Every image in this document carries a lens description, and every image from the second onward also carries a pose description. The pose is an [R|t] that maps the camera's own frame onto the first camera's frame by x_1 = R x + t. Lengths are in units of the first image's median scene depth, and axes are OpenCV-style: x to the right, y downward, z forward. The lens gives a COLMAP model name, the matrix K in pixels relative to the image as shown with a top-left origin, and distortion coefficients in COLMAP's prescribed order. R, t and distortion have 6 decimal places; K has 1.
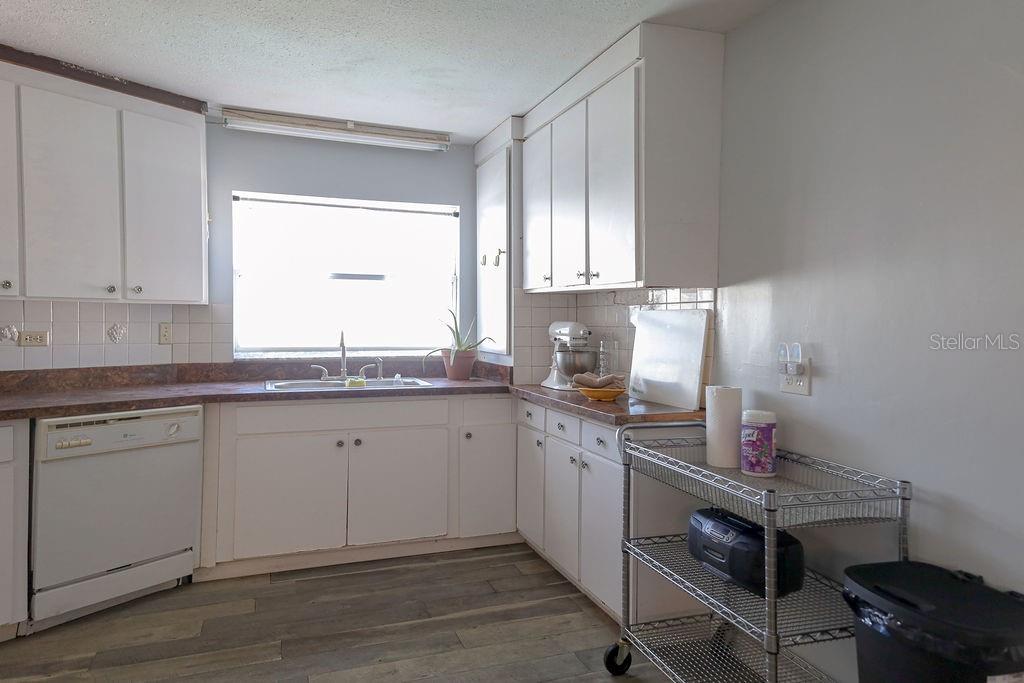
lens RADIAL K [[676.0, 0, 512.5], [0, 676.0, 336.7], [0, 0, 1]] dist [0.135050, -0.071137]
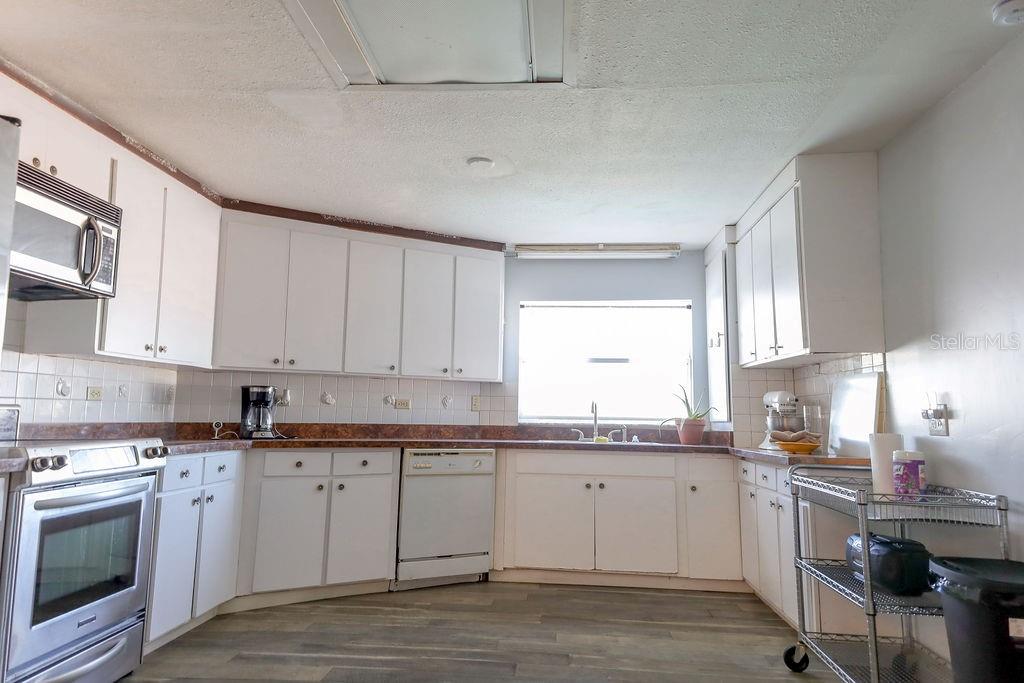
lens RADIAL K [[698.7, 0, 511.7], [0, 698.7, 335.8], [0, 0, 1]] dist [0.143087, -0.075469]
pose [[0.912470, -0.043445, -0.406831, 0.181265], [-0.017846, 0.989174, -0.145659, 0.076604], [0.408755, 0.140170, 0.901816, -0.322180]]
